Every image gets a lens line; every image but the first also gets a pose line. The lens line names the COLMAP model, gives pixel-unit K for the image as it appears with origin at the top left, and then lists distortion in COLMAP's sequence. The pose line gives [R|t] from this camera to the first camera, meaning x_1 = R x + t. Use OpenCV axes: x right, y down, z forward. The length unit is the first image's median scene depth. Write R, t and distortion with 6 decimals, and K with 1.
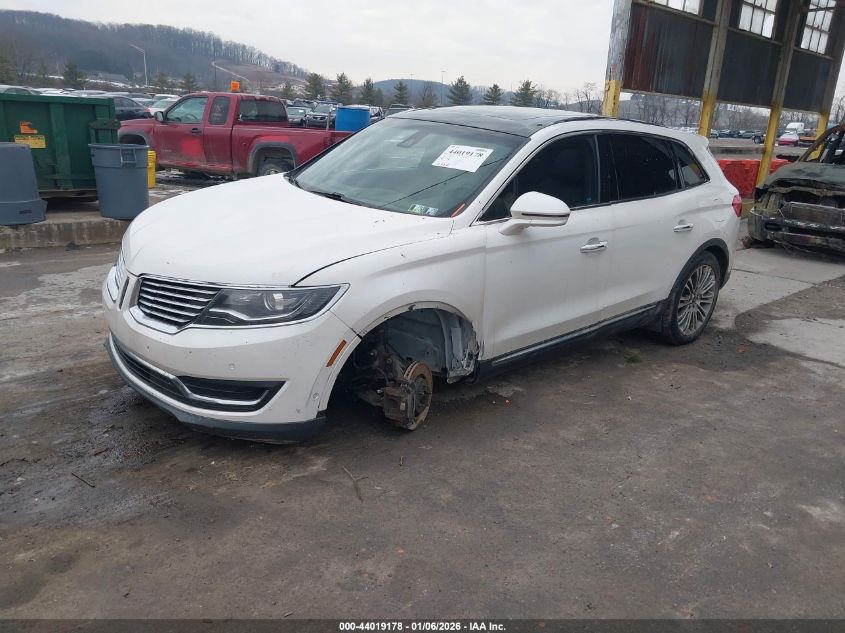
lens RADIAL K [[689.2, 0, 420.1], [0, 689.2, 316.3], [0, 0, 1]] dist [0.018939, -0.005827]
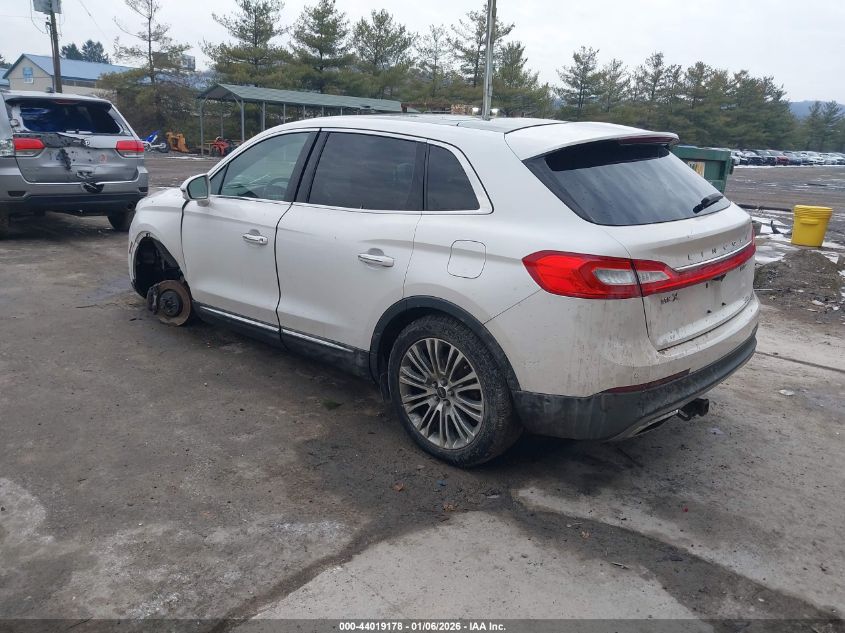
lens RADIAL K [[689.2, 0, 422.6], [0, 689.2, 320.0], [0, 0, 1]] dist [0.018939, -0.005827]
pose [[0.046246, 0.200548, -0.978592, 1.216058], [-0.305889, 0.935423, 0.177246, -0.232128], [0.950943, 0.291144, 0.104605, 1.103453]]
